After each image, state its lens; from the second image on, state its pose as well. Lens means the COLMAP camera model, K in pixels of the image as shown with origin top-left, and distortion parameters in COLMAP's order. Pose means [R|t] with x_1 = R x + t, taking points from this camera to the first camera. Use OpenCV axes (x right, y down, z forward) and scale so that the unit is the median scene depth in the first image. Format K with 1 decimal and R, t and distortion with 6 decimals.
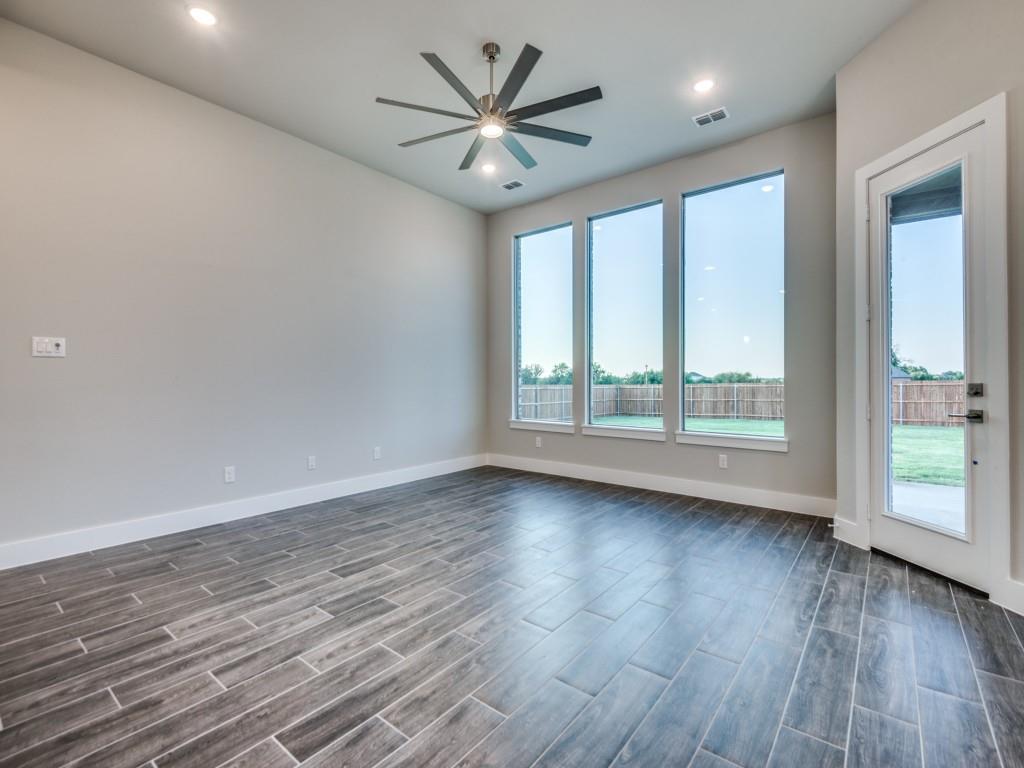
lens RADIAL K [[462.0, 0, 512.5], [0, 462.0, 378.3], [0, 0, 1]] dist [0.010425, 0.000298]
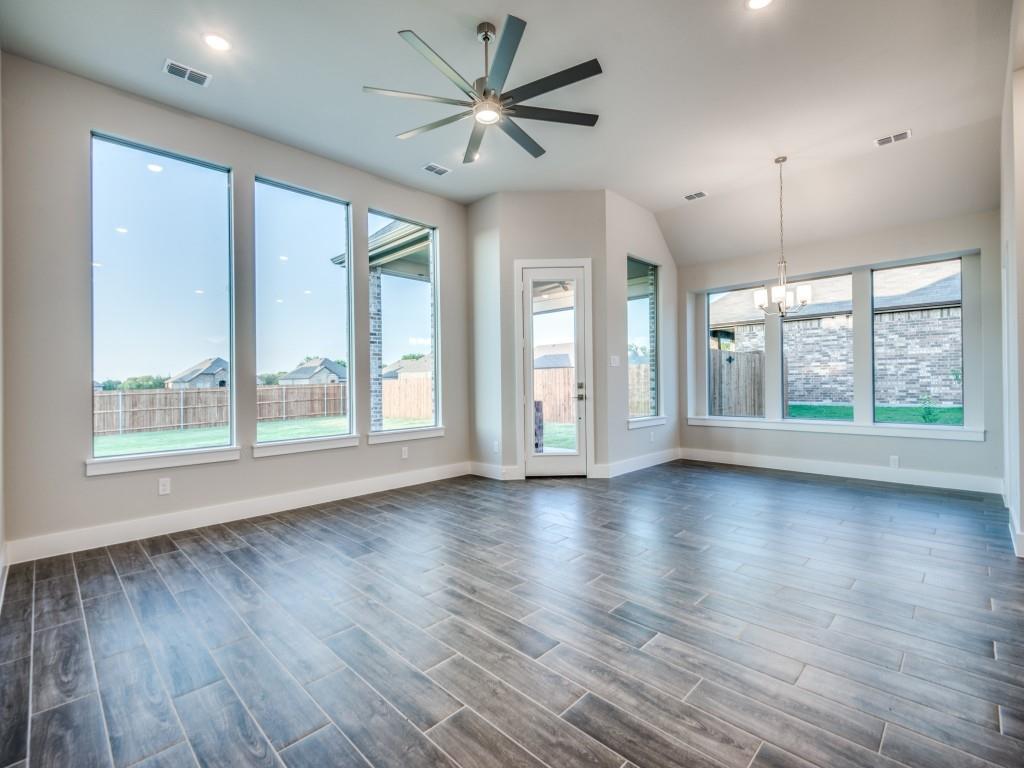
lens RADIAL K [[467.1, 0, 515.4], [0, 467.1, 380.1], [0, 0, 1]] dist [0.028870, -0.000115]
pose [[0.101177, 0.003453, 0.994862, -0.951707], [0.010297, 0.999937, -0.004517, 0.004837], [-0.994815, 0.010702, 0.101135, 0.828706]]
